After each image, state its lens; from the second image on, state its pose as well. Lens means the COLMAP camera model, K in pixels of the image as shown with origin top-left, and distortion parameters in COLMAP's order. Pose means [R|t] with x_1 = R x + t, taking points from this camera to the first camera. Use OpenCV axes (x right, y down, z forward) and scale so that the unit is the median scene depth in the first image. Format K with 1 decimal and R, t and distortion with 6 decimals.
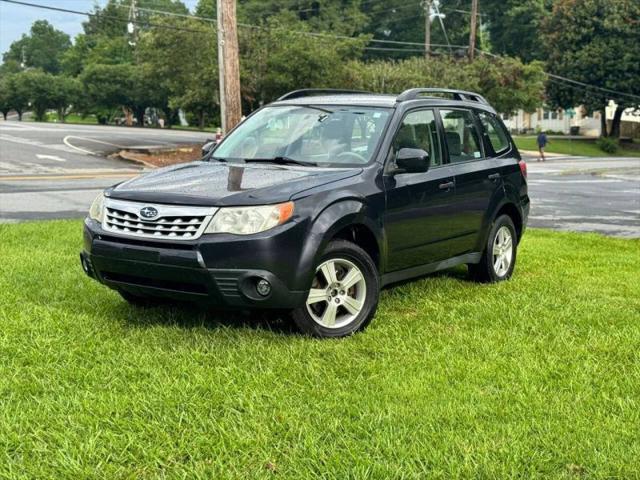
lens RADIAL K [[846.8, 0, 327.0], [0, 846.8, 250.9], [0, 0, 1]] dist [0.102899, -0.028413]
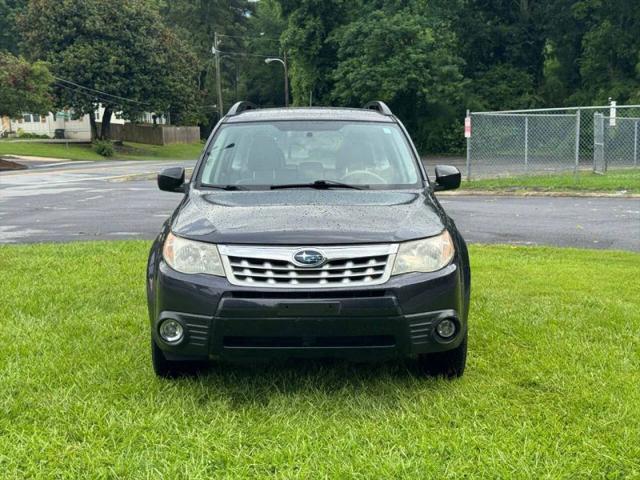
lens RADIAL K [[887.4, 0, 320.0], [0, 887.4, 240.0], [0, 0, 1]] dist [0.138700, -0.115778]
pose [[0.849186, -0.081035, 0.521840, -0.416274], [0.092767, 0.995681, 0.003658, -0.041159], [-0.519883, 0.045303, 0.853036, 0.170291]]
